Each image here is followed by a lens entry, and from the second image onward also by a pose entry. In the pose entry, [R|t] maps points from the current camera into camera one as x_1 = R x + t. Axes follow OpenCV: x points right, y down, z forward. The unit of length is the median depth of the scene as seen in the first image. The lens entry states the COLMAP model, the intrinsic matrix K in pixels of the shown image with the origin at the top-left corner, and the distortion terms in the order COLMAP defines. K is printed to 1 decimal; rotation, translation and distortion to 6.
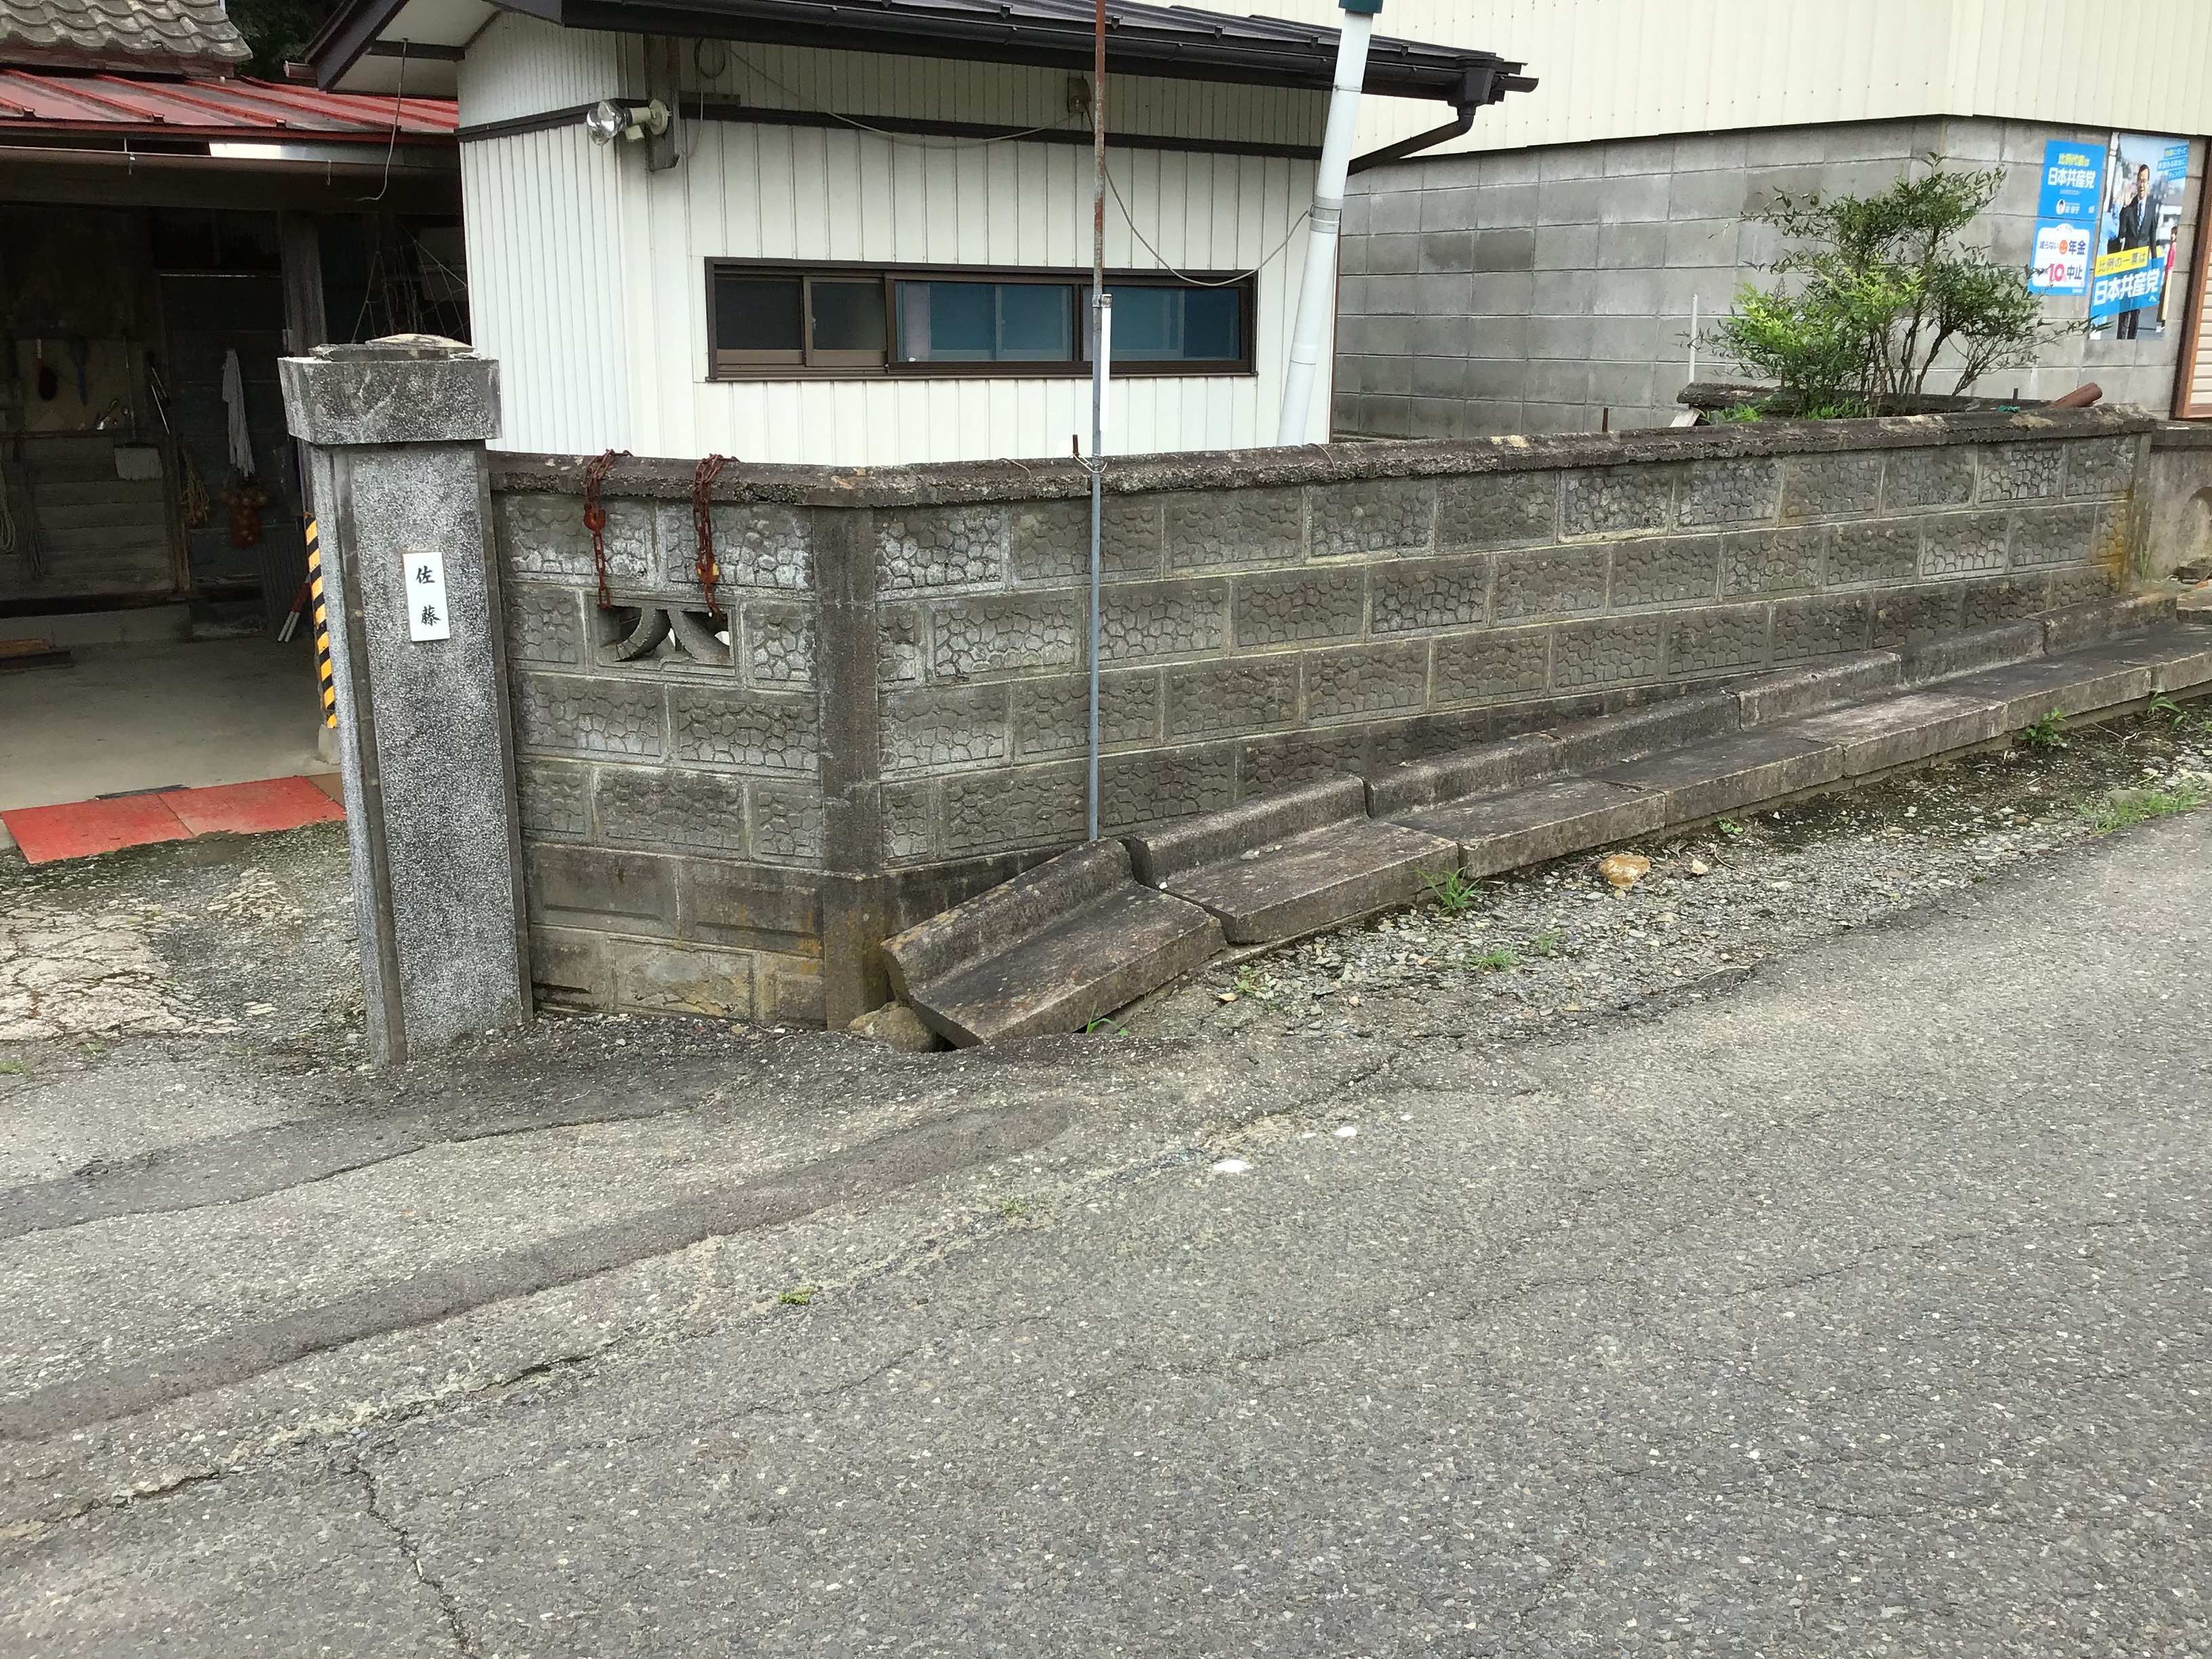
lens RADIAL K [[1970.4, 0, 1106.0], [0, 1970.4, 829.5], [0, 0, 1]] dist [0.147599, -0.323562]
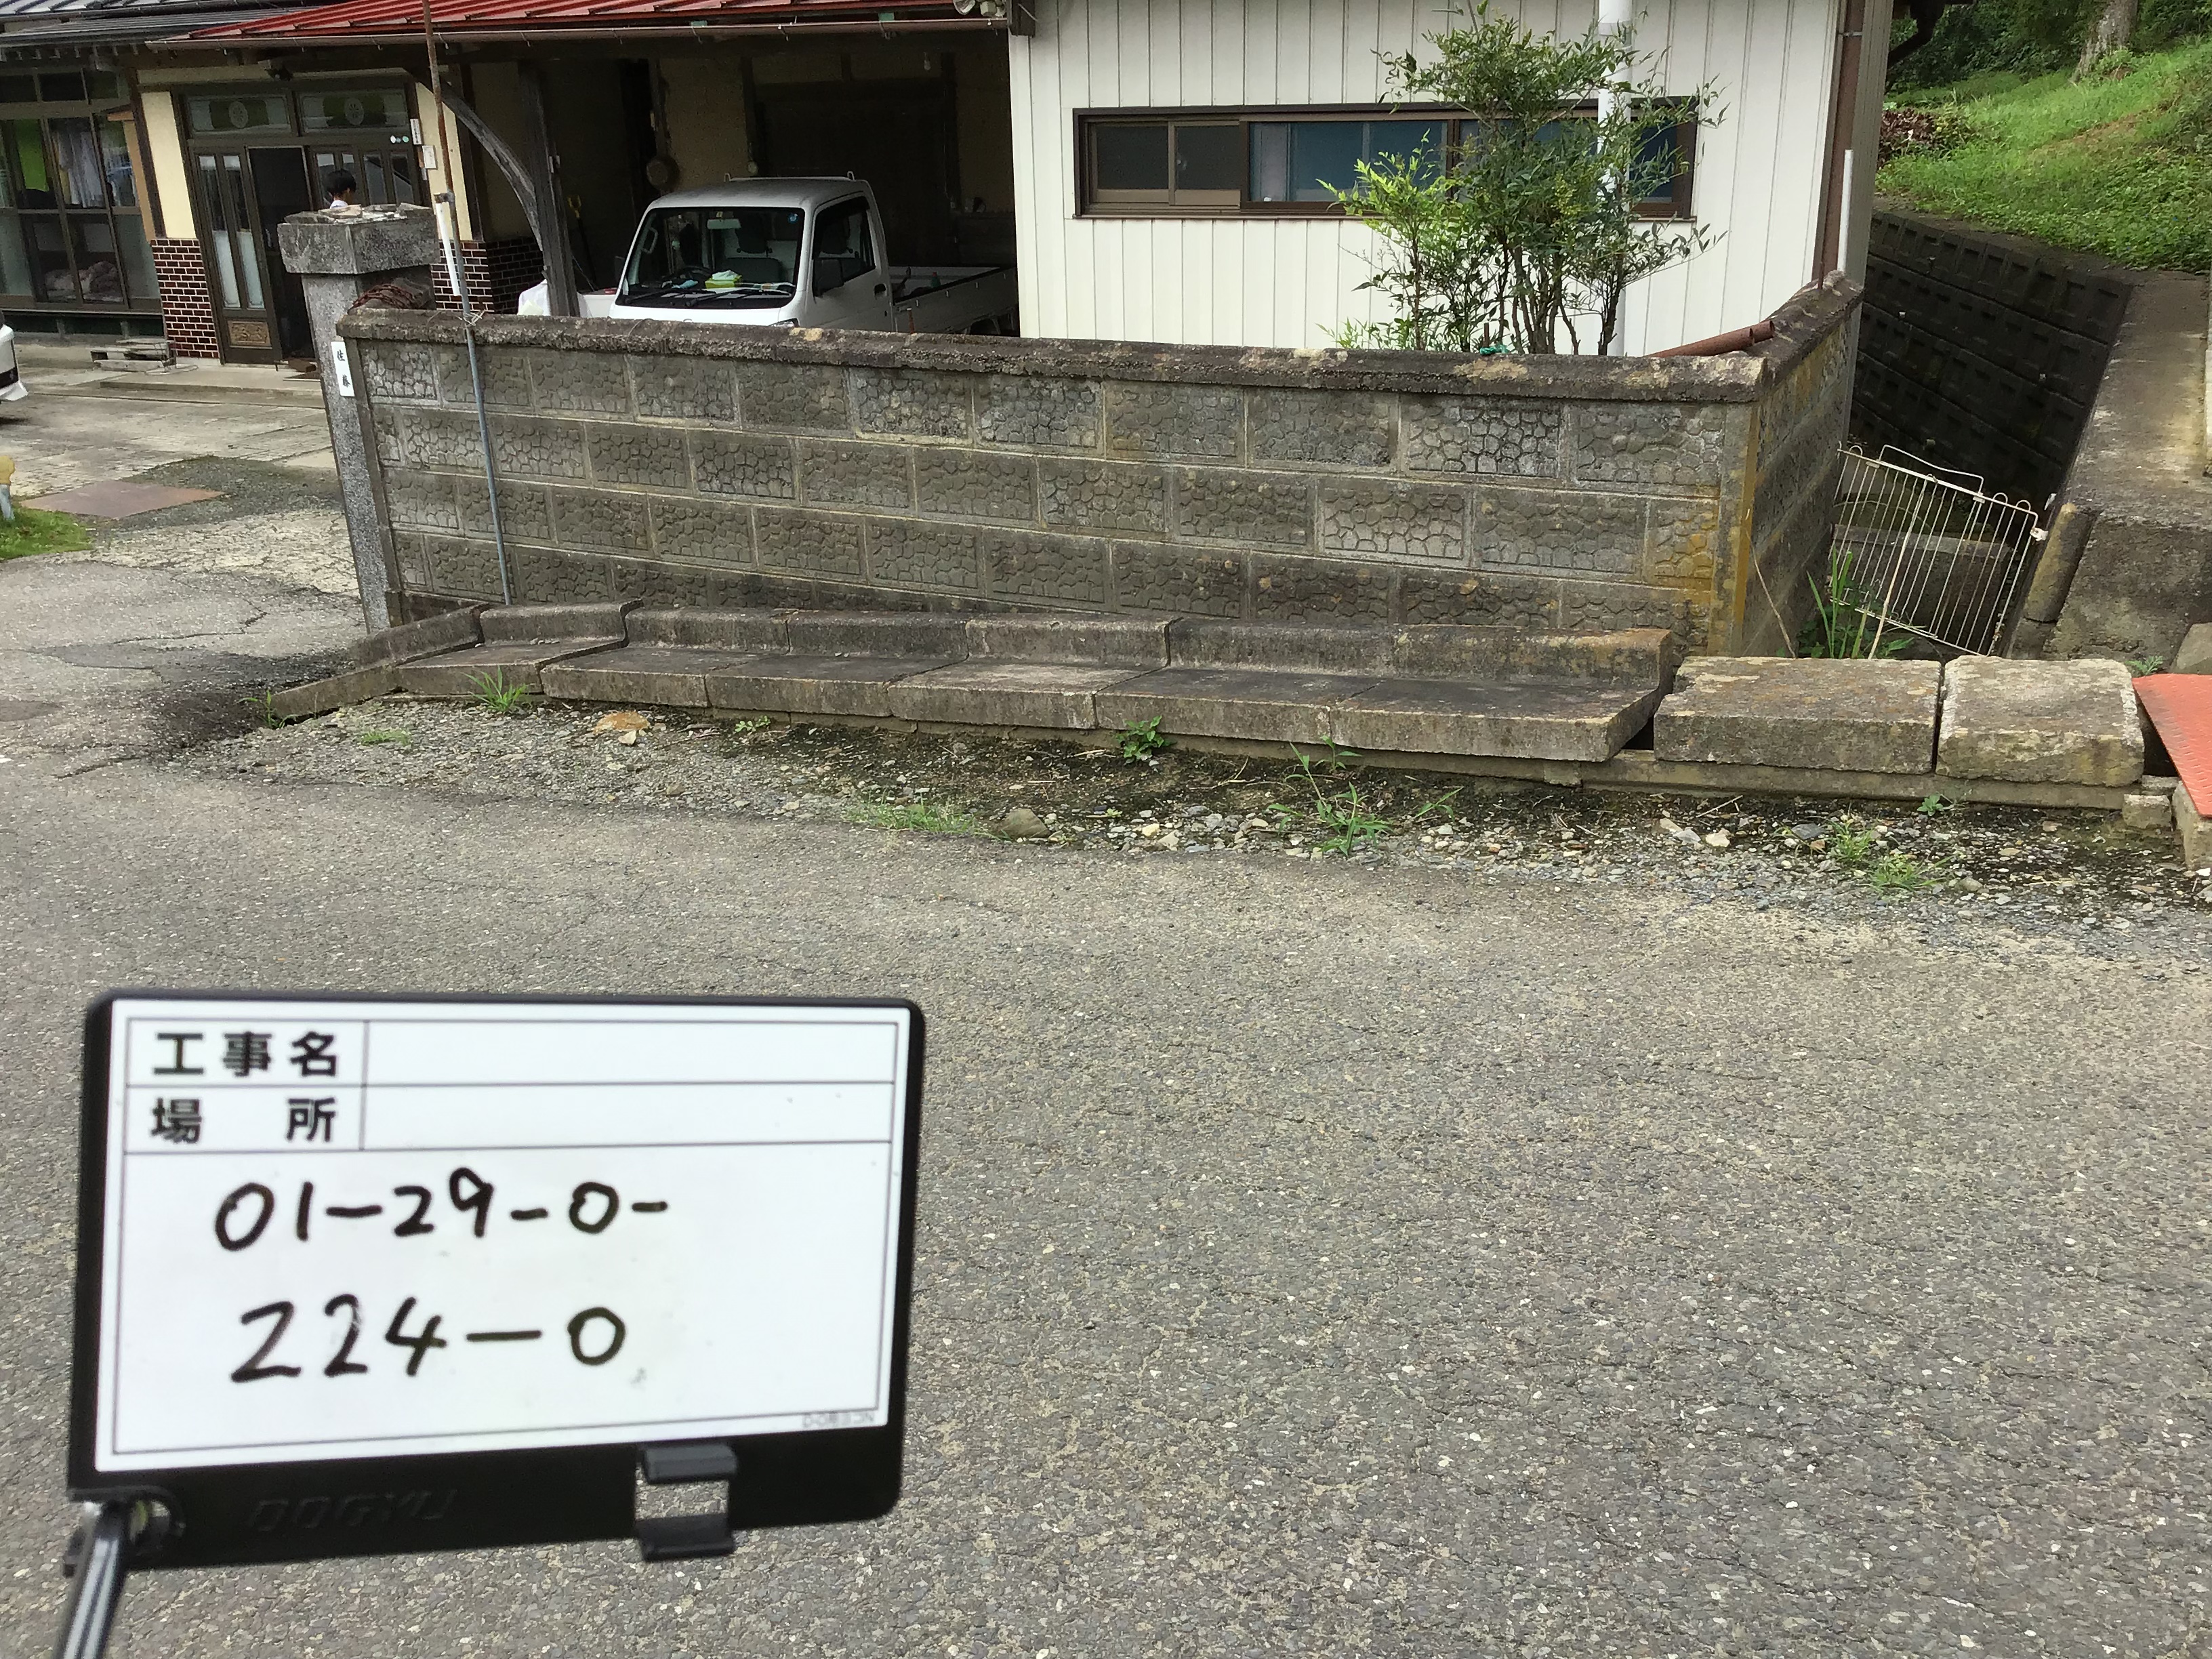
lens RADIAL K [[1970.4, 0, 1106.0], [0, 1970.4, 829.5], [0, 0, 1]] dist [0.147599, -0.323562]
pose [[0.505172, 0.291641, -0.812248, 1.161320], [-0.190187, 0.955653, 0.224845, -0.200032], [0.841802, 0.040894, 0.538236, 0.539970]]
